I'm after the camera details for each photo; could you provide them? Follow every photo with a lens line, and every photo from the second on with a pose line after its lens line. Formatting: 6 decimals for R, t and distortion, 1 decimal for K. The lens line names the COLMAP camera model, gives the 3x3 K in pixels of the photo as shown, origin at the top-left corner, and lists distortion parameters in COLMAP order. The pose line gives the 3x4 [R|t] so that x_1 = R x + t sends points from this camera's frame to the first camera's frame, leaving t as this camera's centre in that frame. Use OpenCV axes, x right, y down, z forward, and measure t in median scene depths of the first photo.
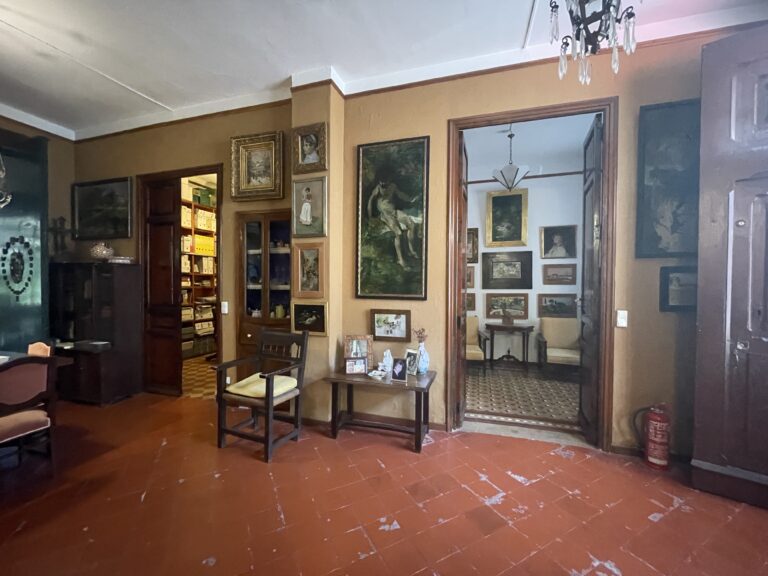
lens RADIAL K [[308.0, 0, 383.7], [0, 308.0, 290.8], [0, 0, 1]] dist [-0.004338, 0.000725]
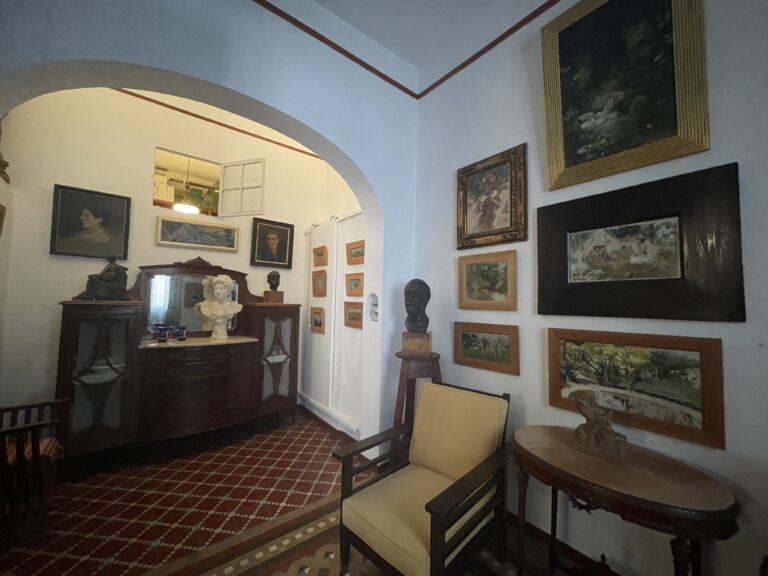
lens RADIAL K [[308.0, 0, 386.9], [0, 308.0, 288.0], [0, 0, 1]] dist [-0.004338, 0.000725]
pose [[0.834721, -0.010299, -0.550576, 0.383200], [-0.029415, 0.997564, -0.063257, -0.009073], [0.549886, 0.068997, 0.832385, 0.654270]]
